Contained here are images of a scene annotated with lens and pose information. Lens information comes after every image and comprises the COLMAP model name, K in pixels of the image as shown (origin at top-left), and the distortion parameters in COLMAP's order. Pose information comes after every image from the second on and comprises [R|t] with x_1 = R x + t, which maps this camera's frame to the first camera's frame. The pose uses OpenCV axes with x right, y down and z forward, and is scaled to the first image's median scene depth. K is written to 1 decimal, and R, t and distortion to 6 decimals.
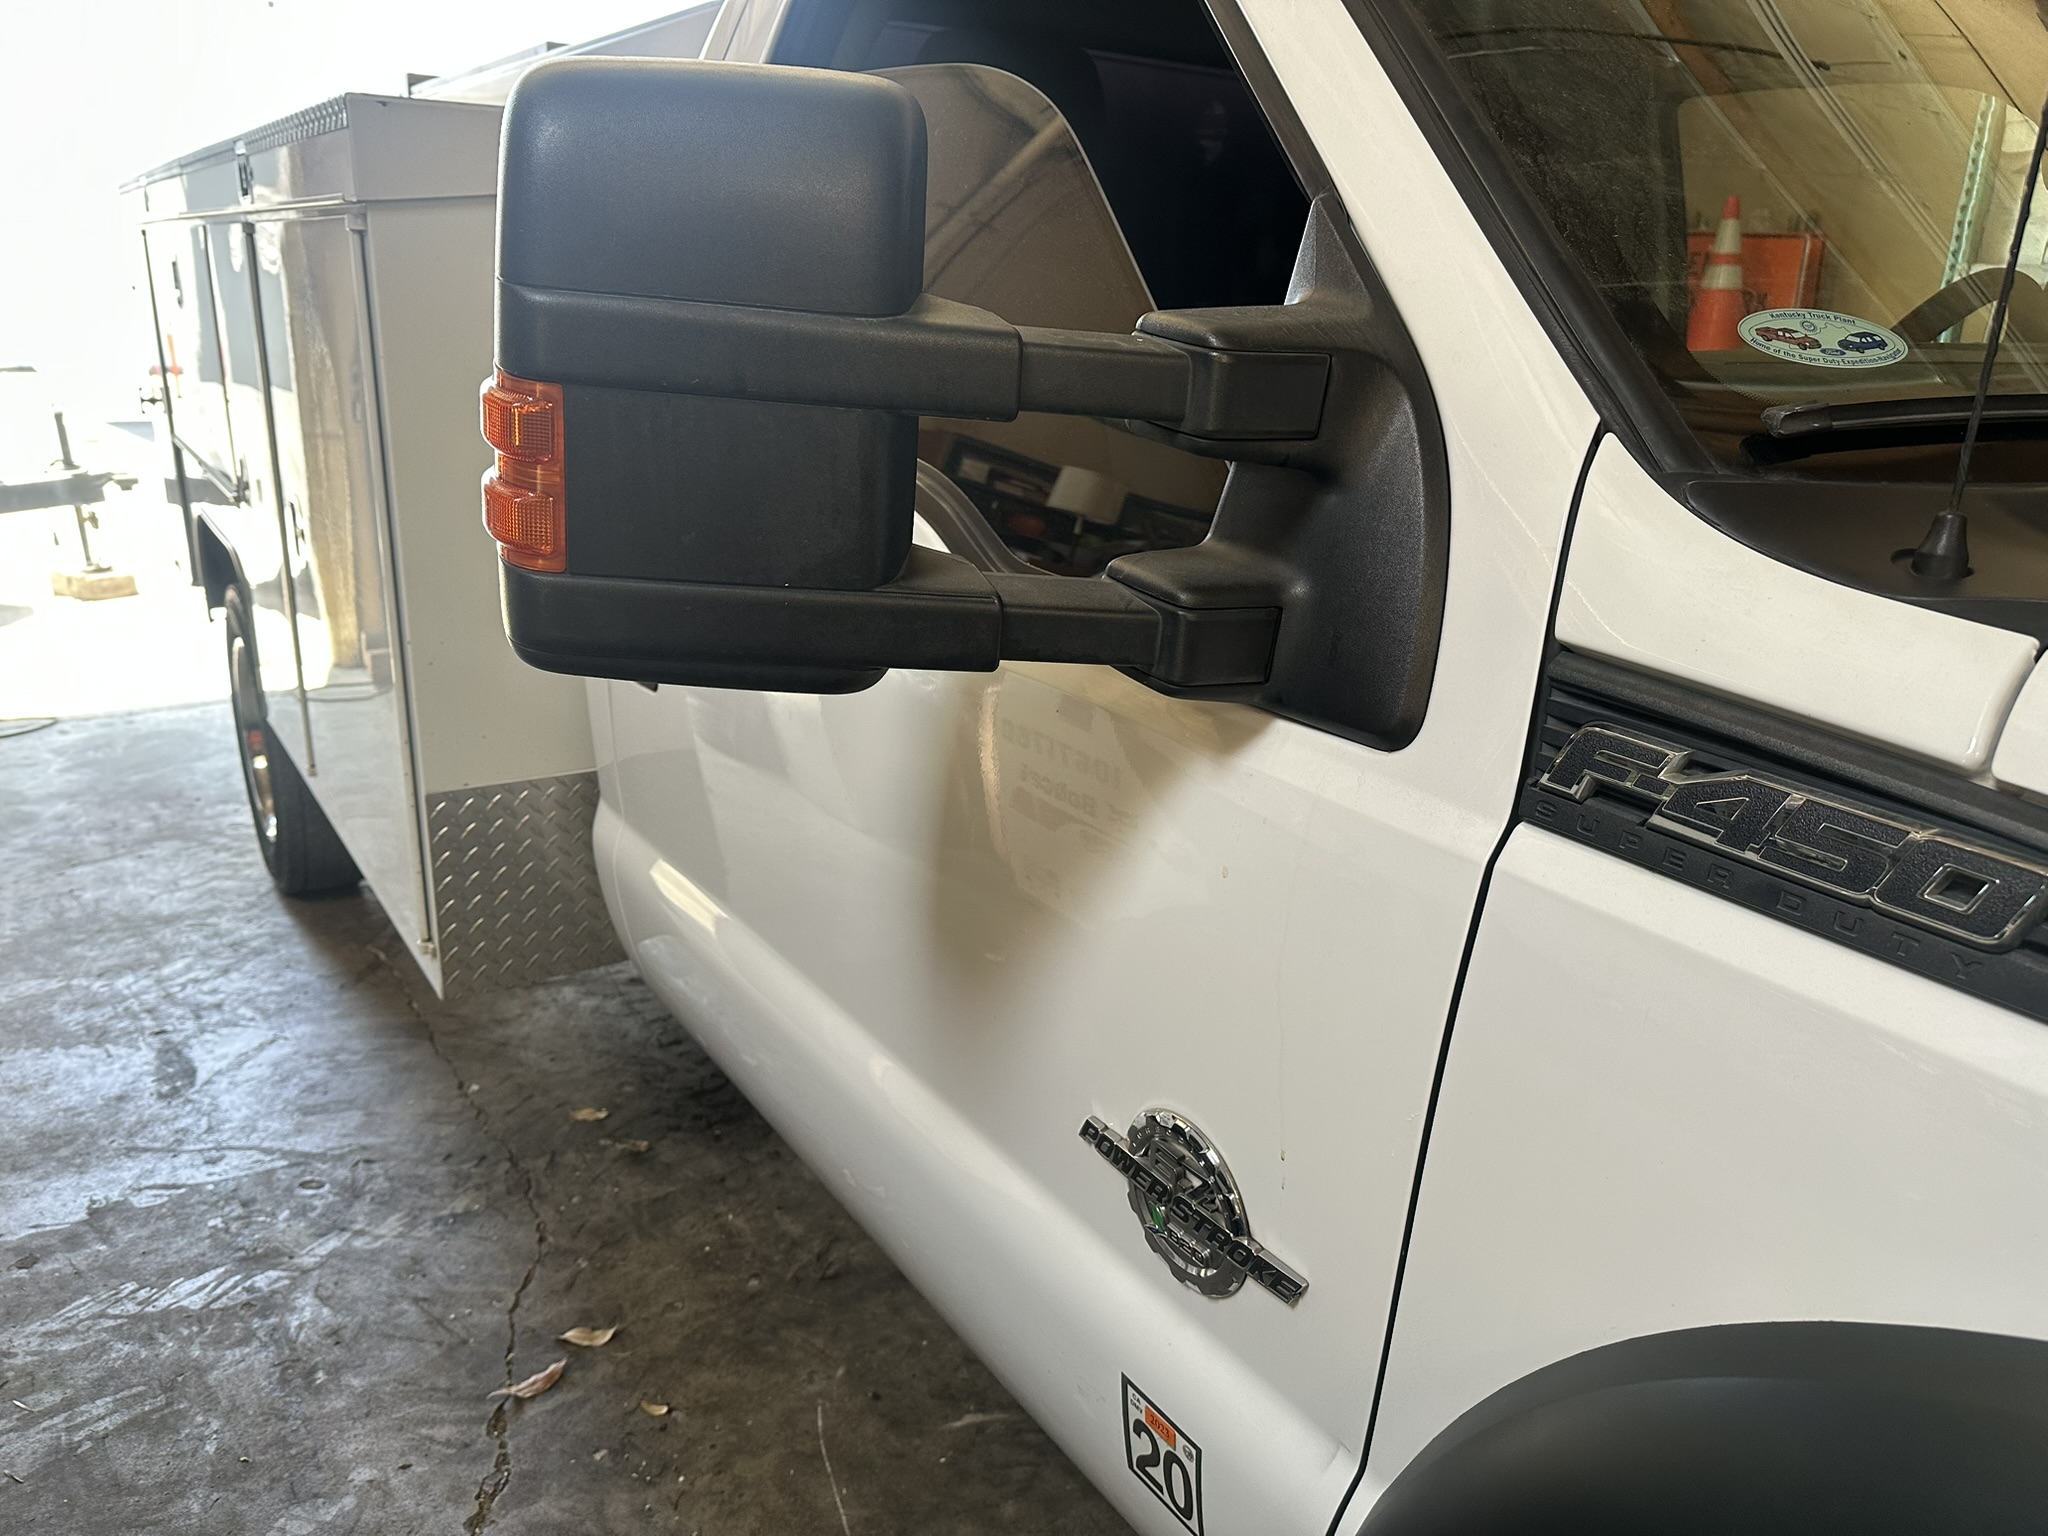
lens RADIAL K [[1432.0, 0, 1021.4], [0, 1432.0, 770.2], [0, 0, 1]] dist [0.003222, -0.001762]
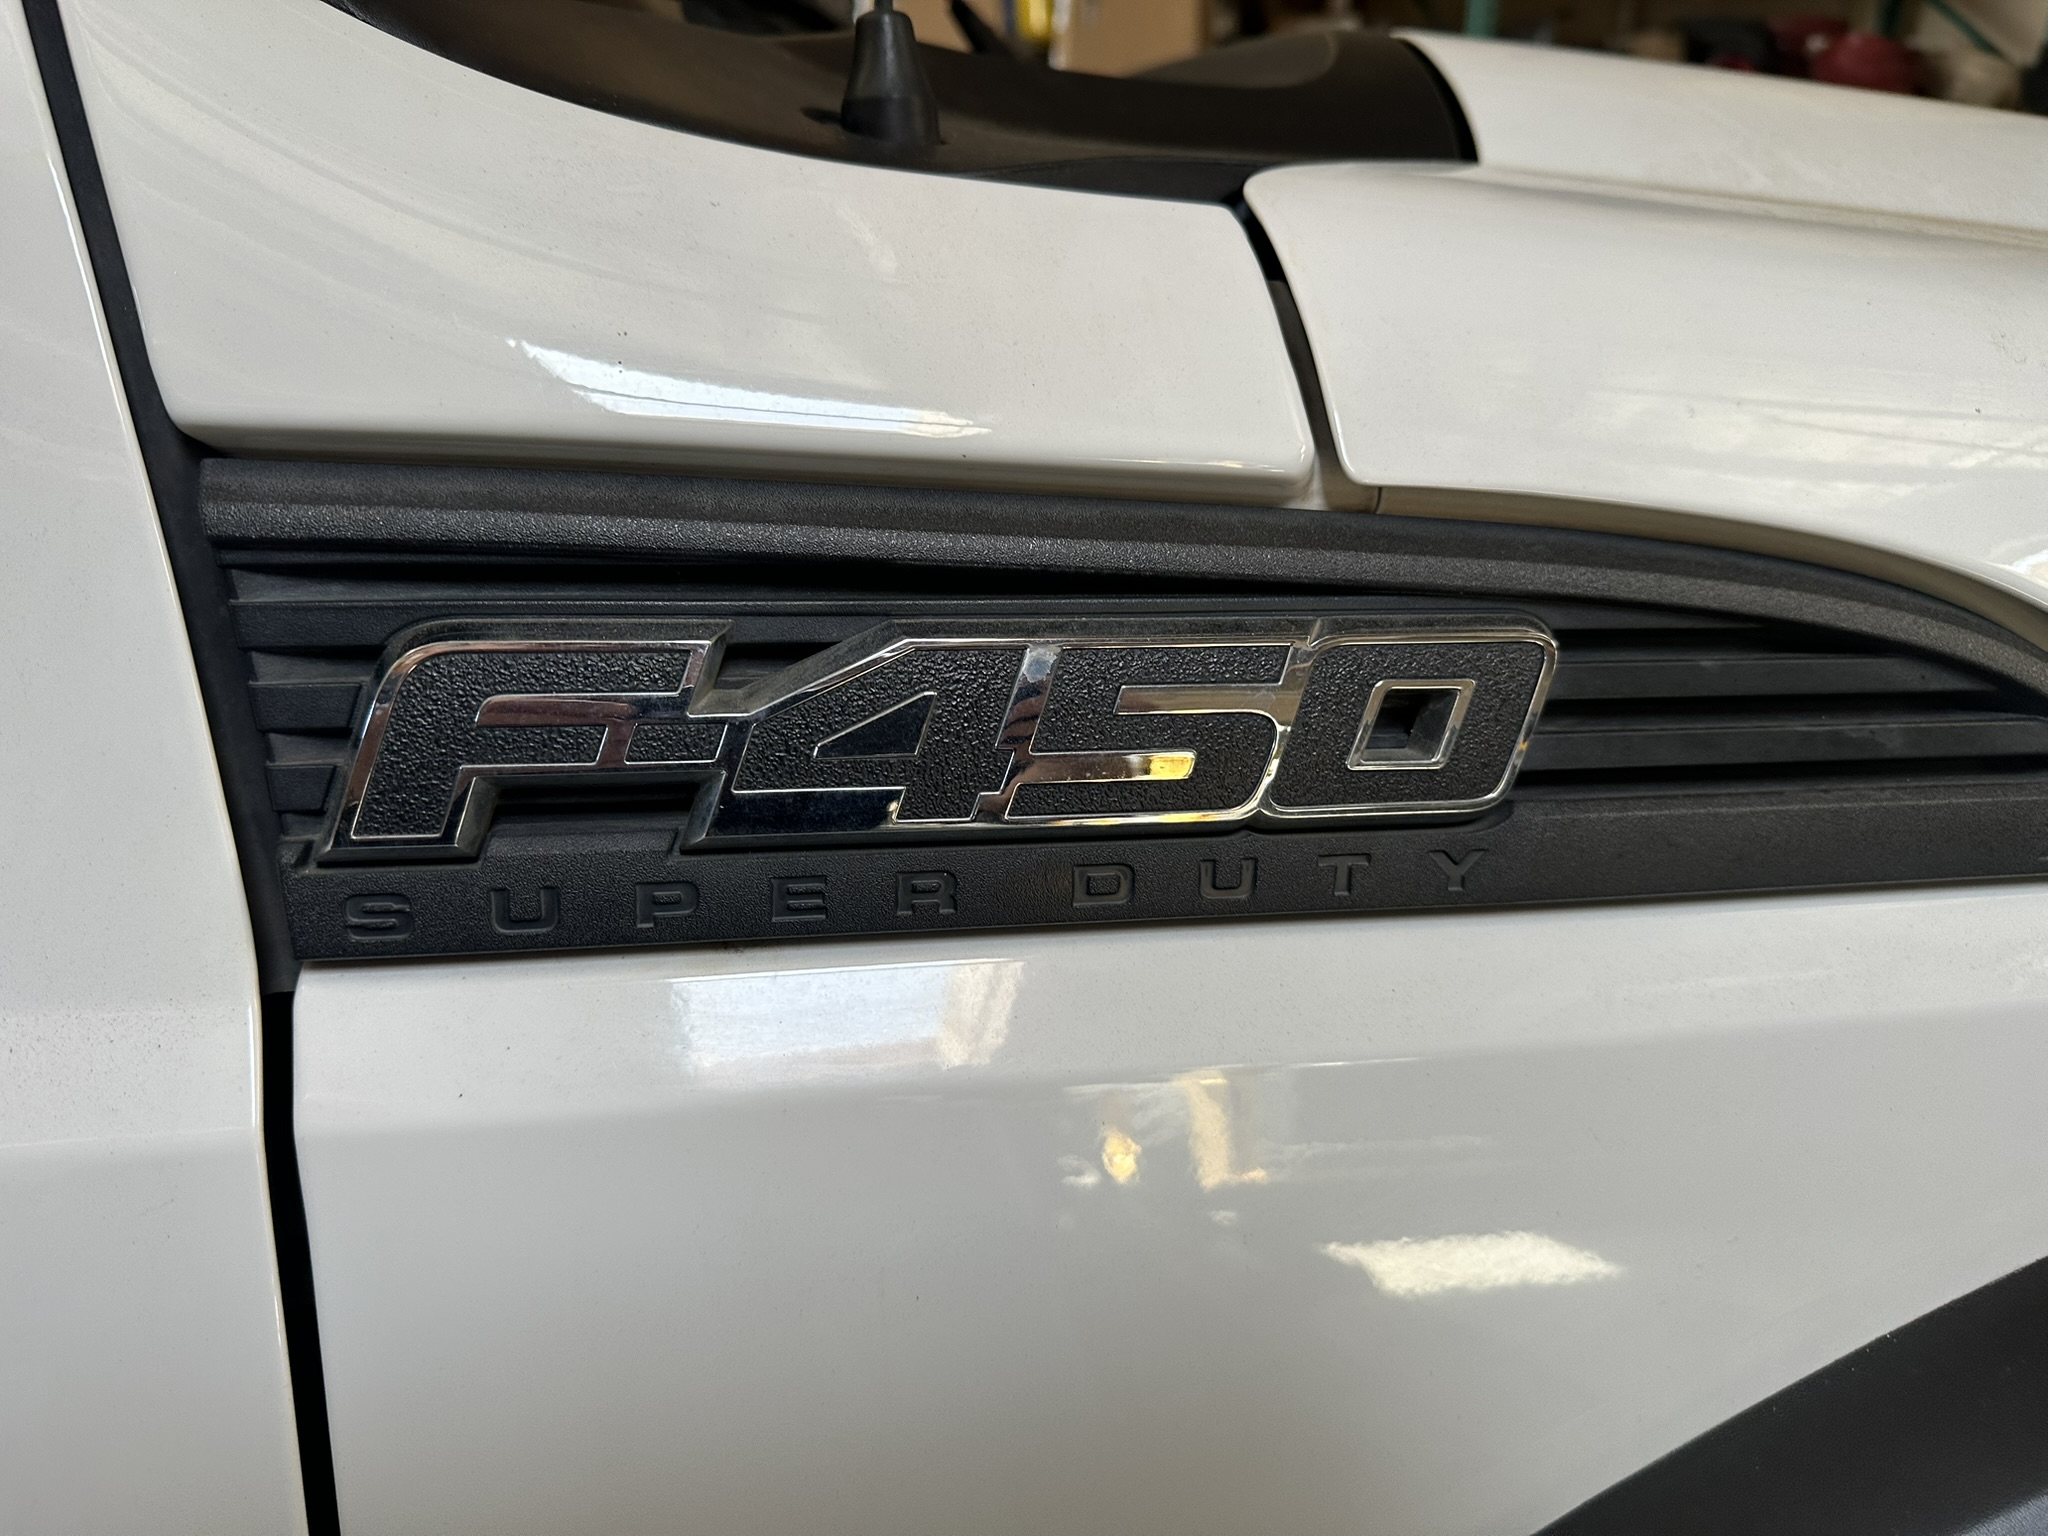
lens RADIAL K [[1432.0, 0, 1023.8], [0, 1432.0, 774.3], [0, 0, 1]] dist [0.003222, -0.001762]
pose [[0.436204, -0.391401, 0.810266, 0.178441], [0.282468, 0.914492, 0.289682, -0.064228], [-0.854364, 0.102514, 0.509464, 0.741547]]
